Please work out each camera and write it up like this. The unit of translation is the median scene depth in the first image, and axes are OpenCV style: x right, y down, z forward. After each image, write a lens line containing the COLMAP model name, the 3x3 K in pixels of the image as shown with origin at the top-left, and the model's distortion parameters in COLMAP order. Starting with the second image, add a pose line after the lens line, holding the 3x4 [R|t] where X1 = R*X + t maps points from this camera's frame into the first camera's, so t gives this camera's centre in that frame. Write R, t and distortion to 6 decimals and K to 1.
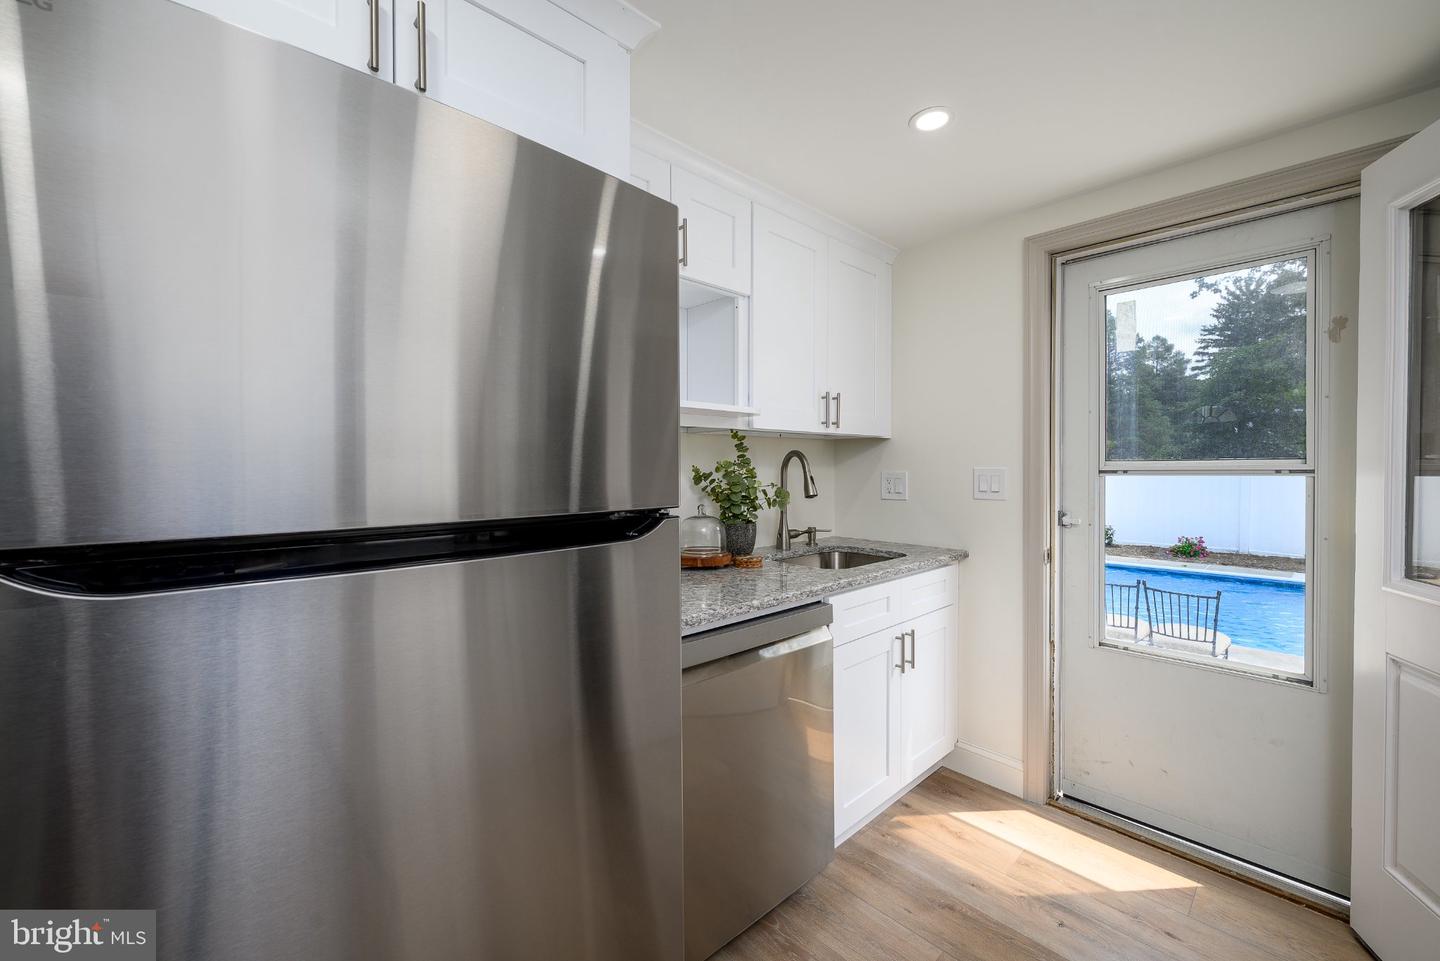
lens RADIAL K [[577.2, 0, 718.8], [0, 577.2, 474.8], [0, 0, 1]] dist [-0.011531, 0.001346]
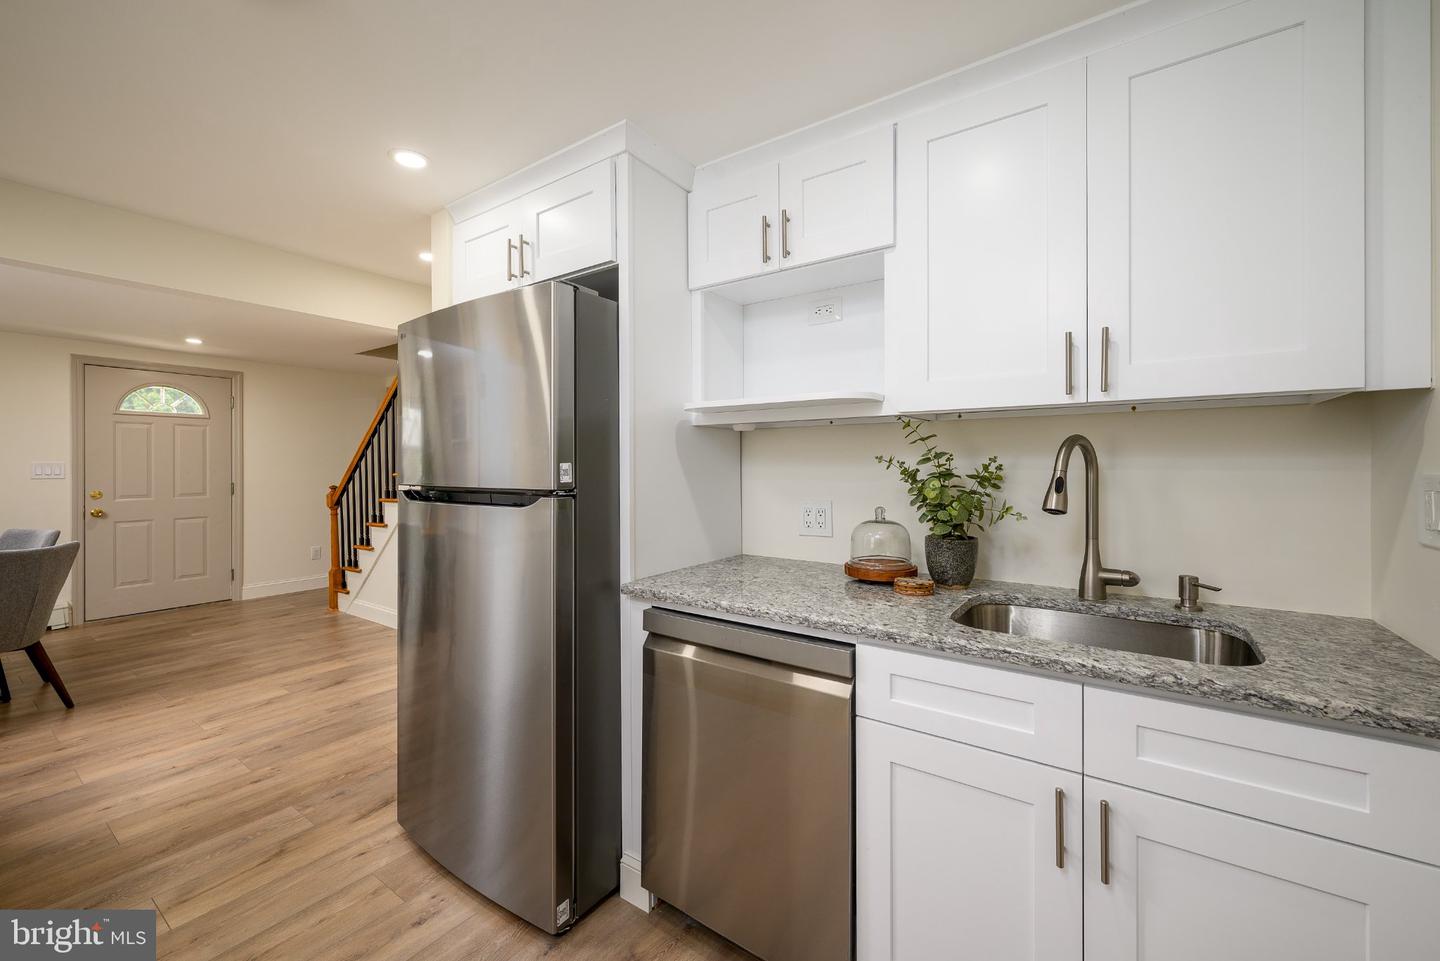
lens RADIAL K [[577.2, 0, 732.1], [0, 577.2, 473.0], [0, 0, 1]] dist [-0.011531, 0.001346]
pose [[0.220513, 0.010976, -0.975322, 0.806744], [-0.017736, 0.999816, 0.007241, -0.001427], [0.975223, 0.015702, 0.220667, 0.645021]]
